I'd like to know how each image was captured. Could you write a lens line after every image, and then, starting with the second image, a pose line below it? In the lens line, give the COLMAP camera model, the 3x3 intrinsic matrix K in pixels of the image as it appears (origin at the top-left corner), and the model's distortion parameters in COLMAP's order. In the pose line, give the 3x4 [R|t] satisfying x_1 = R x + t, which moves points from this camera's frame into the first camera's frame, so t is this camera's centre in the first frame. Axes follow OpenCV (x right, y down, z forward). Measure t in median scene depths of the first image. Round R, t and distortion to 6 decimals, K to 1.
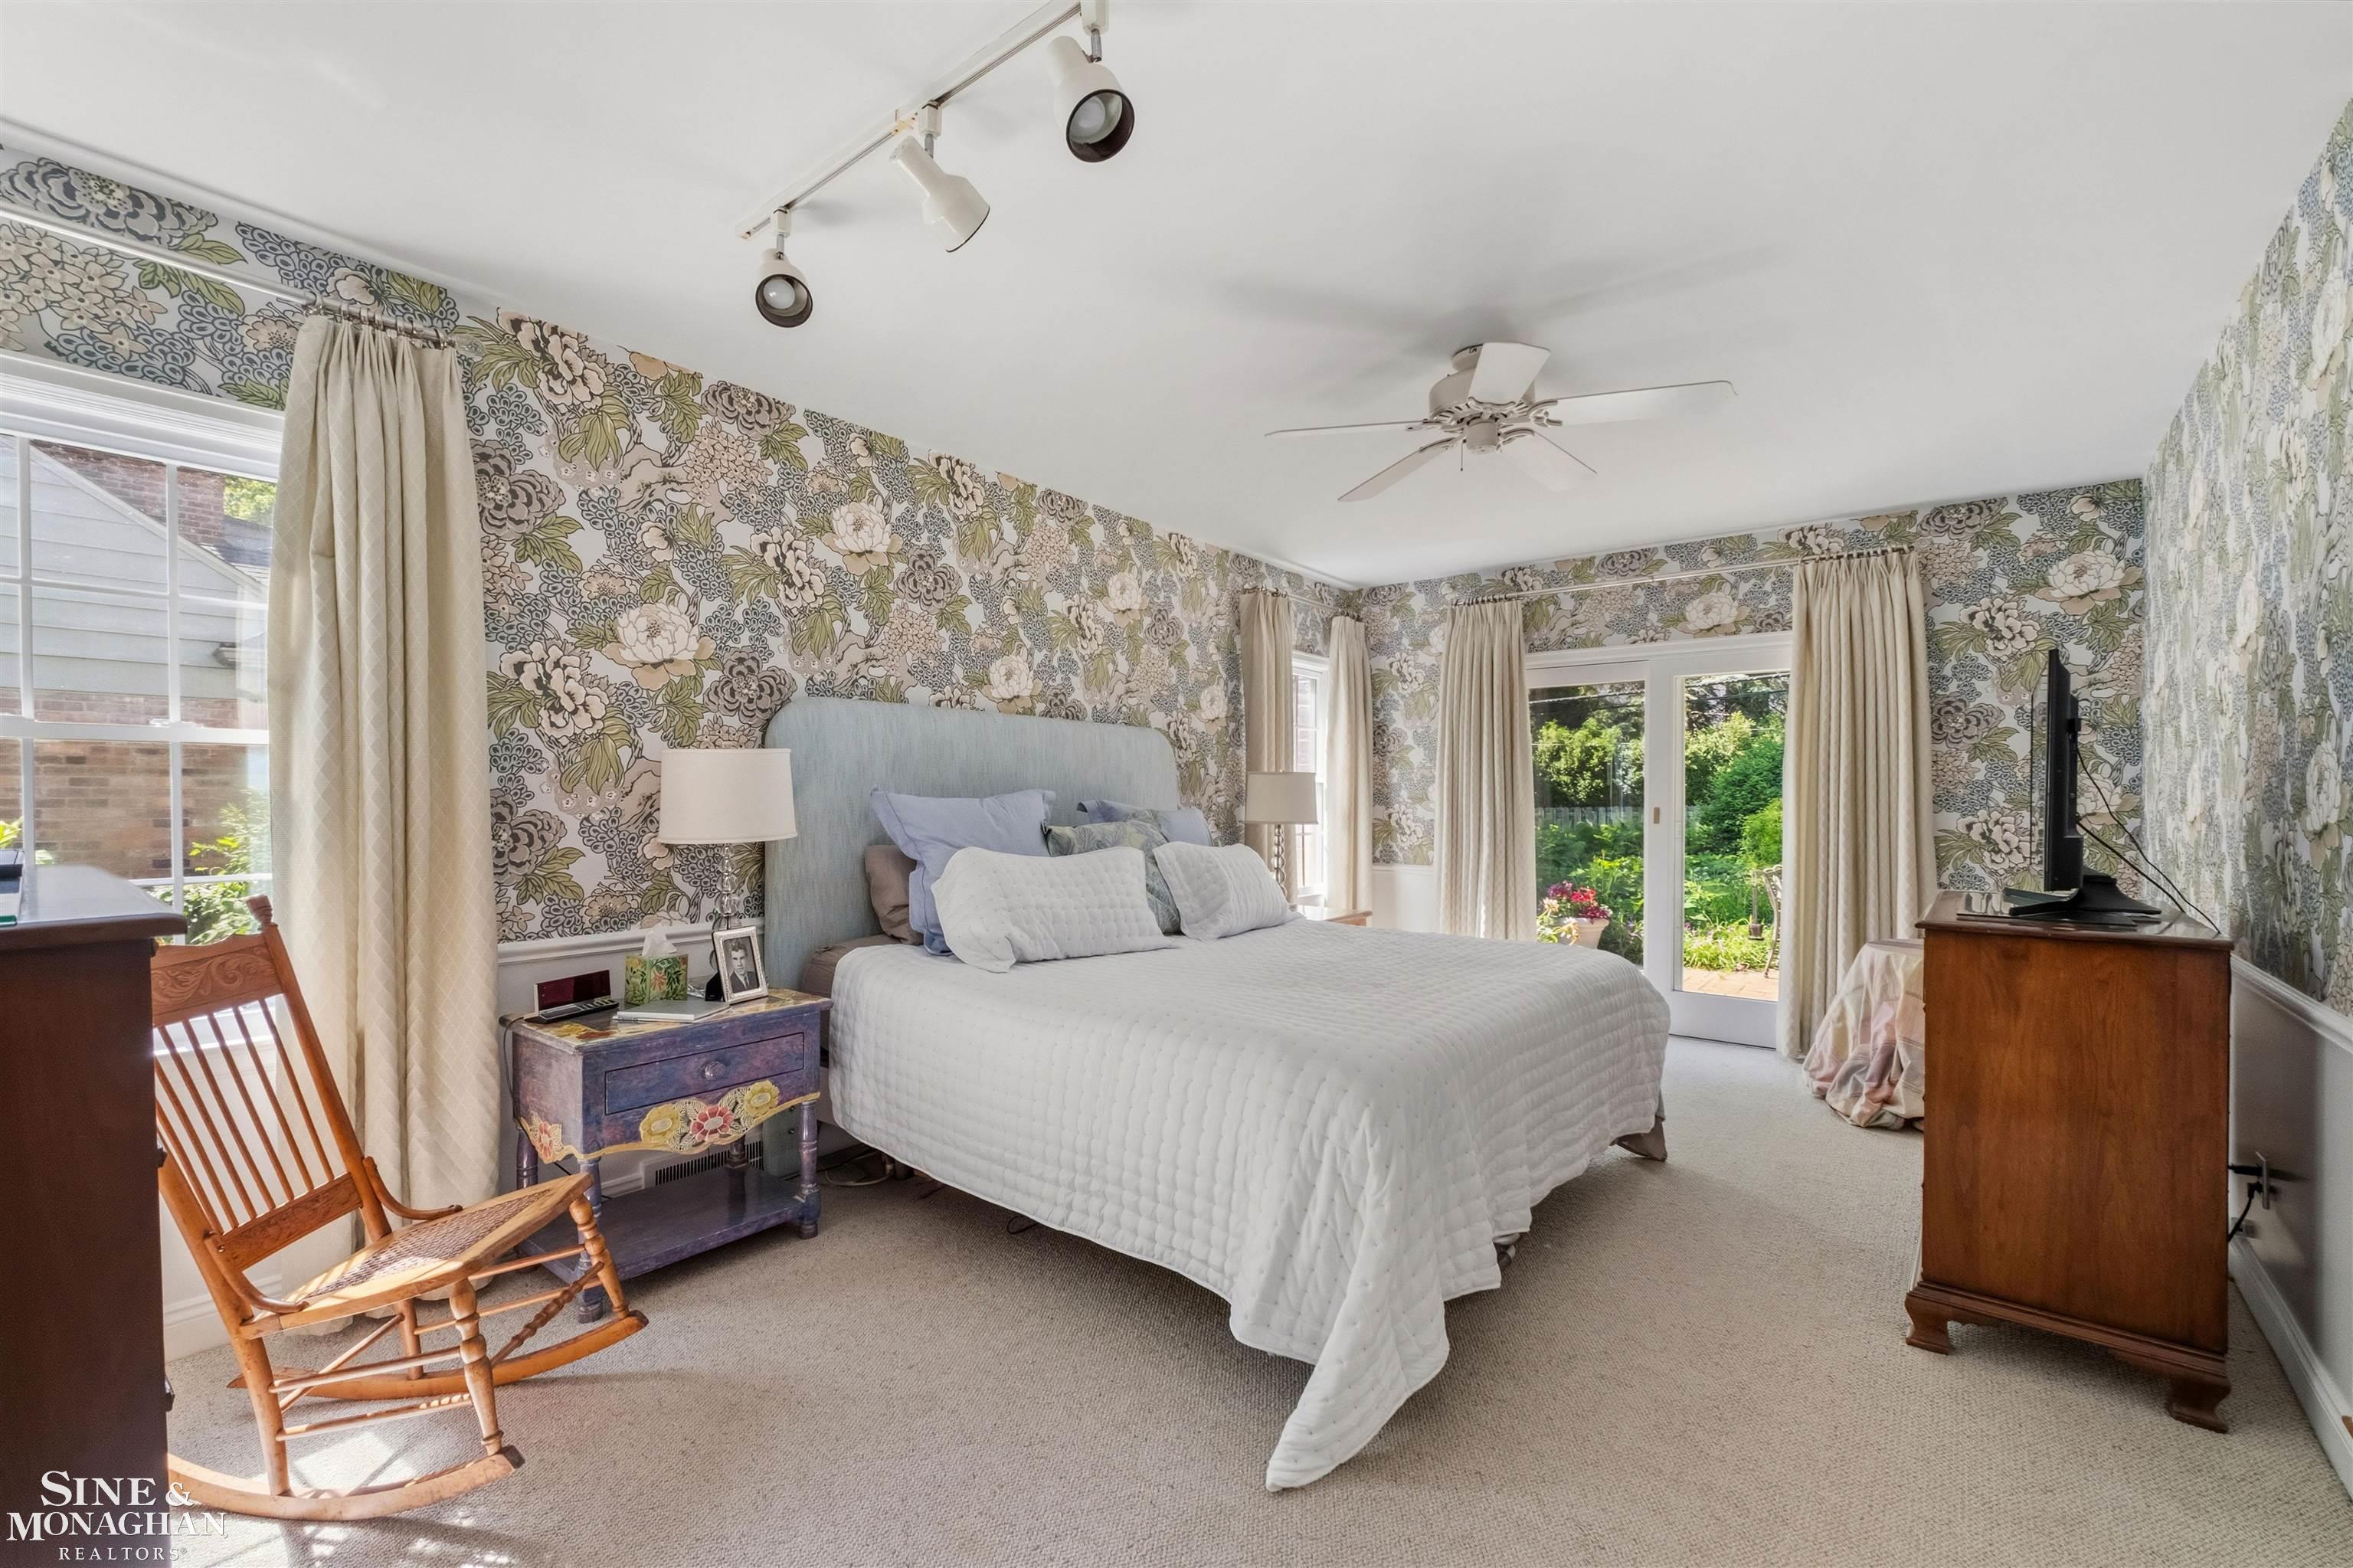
lens RADIAL K [[996.5, 0, 1170.9], [0, 996.5, 802.0], [0, 0, 1]] dist [-0.007625, 0.001437]
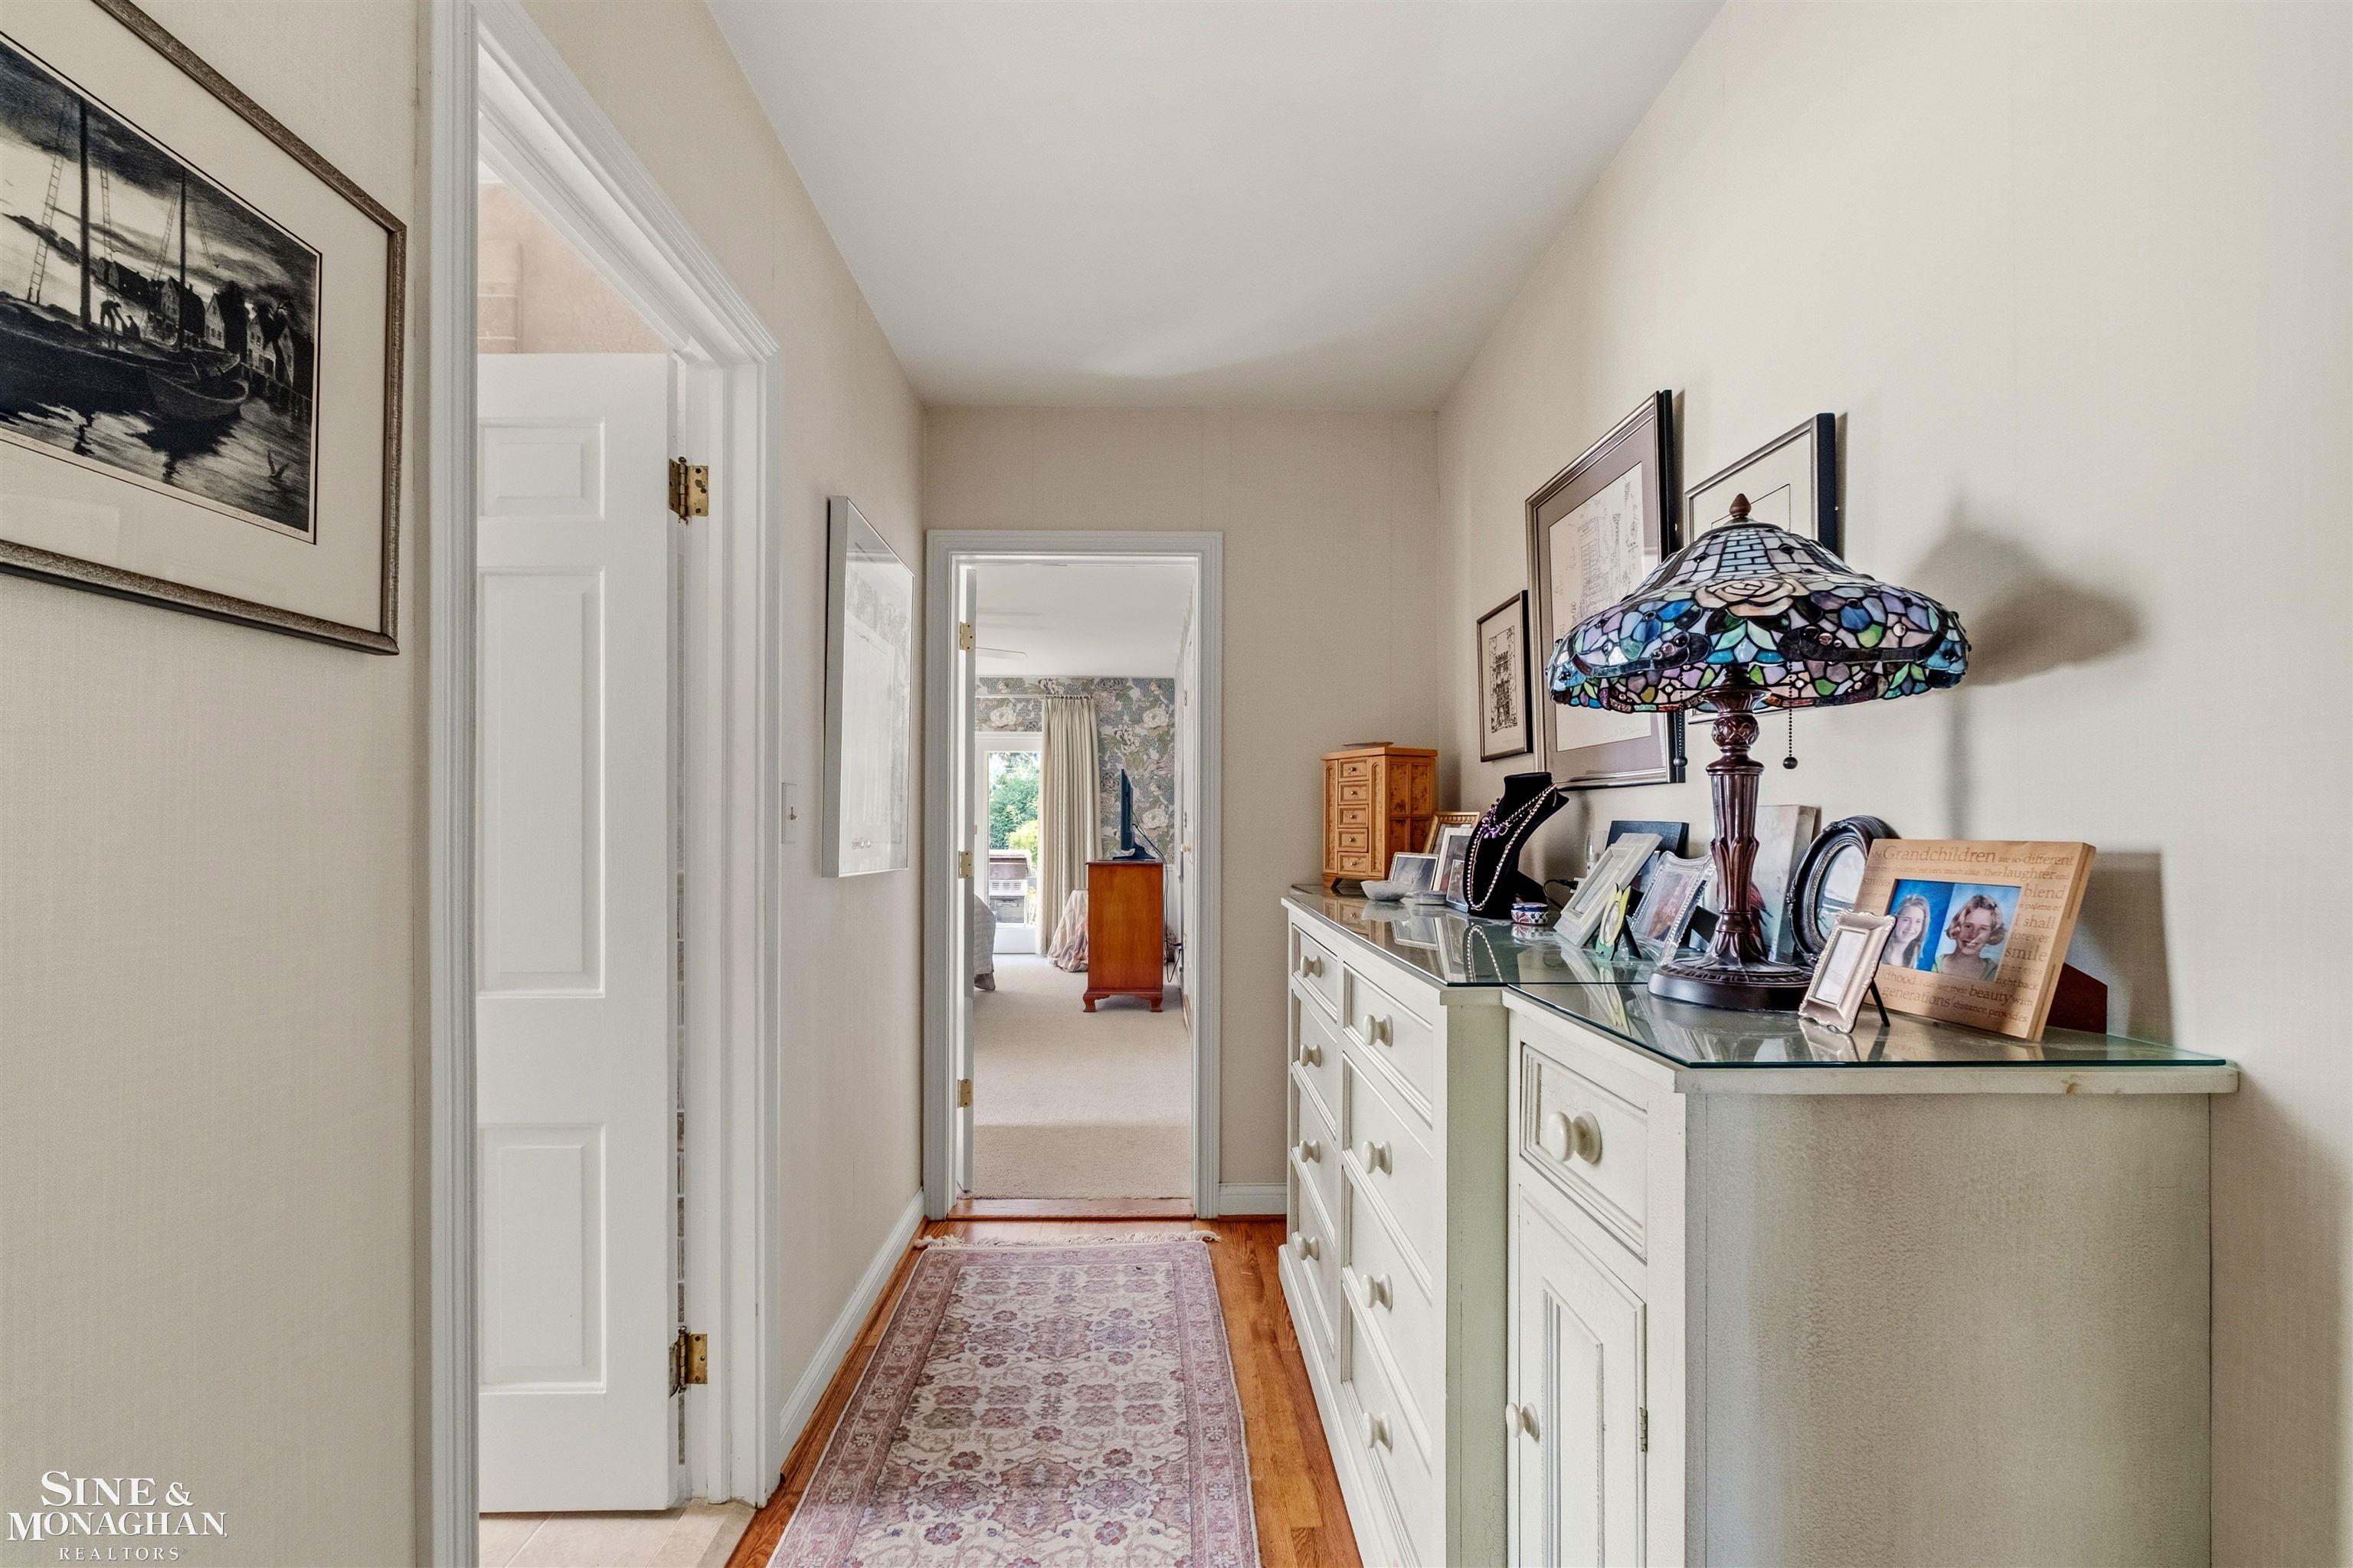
lens RADIAL K [[996.5, 0, 1149.6], [0, 996.5, 817.3], [0, 0, 1]] dist [-0.007625, 0.001437]
pose [[0.778296, 0.002066, 0.627894, -0.828105], [0.004822, 0.999945, -0.009269, 0.019300], [-0.627879, 0.010242, 0.778244, -1.234377]]
